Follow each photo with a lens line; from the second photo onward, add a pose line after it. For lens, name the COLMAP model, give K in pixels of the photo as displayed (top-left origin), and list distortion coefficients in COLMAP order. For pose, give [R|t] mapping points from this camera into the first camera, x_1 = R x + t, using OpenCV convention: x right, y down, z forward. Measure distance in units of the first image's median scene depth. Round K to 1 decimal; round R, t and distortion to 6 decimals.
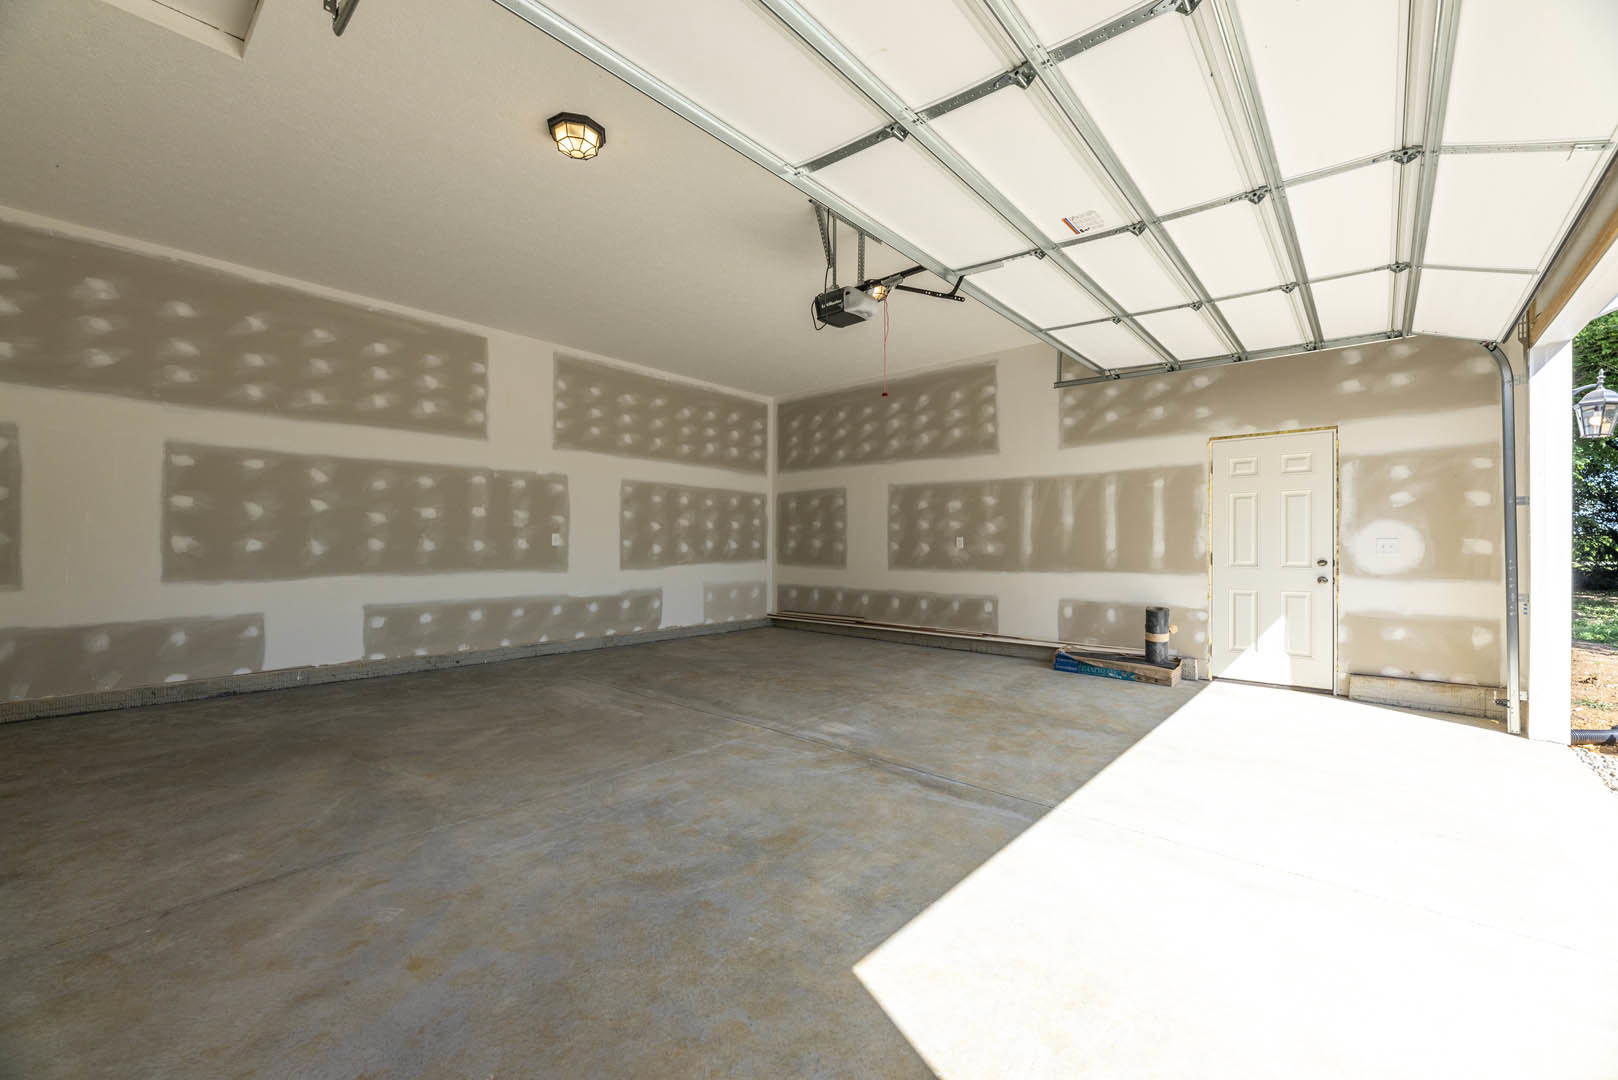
lens RADIAL K [[651.8, 0, 805.6], [0, 651.8, 542.0], [0, 0, 1]] dist [-0.000047, -0.003758]
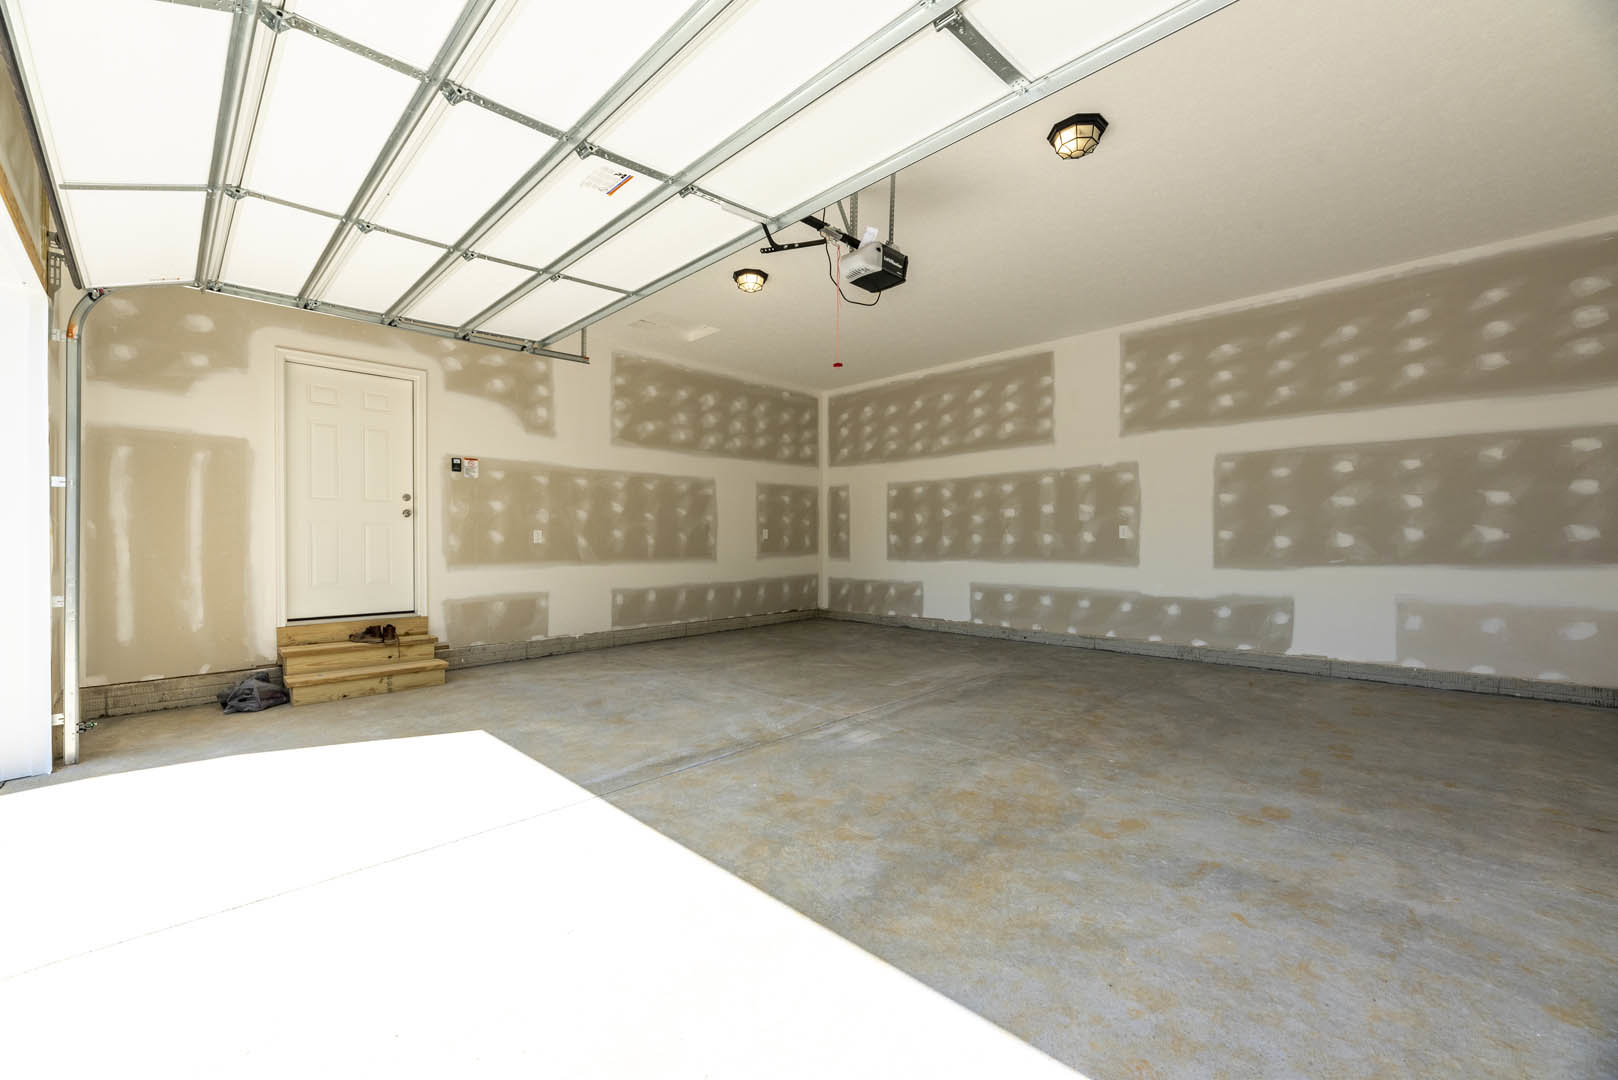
lens RADIAL K [[651.8, 0, 805.6], [0, 651.8, 542.0], [0, 0, 1]] dist [-0.000047, -0.003758]
pose [[-0.063813, -0.000992, -0.997961, 0.737934], [0.010312, 0.999945, -0.001653, 0.009558], [0.997909, -0.010397, -0.063800, 0.747482]]
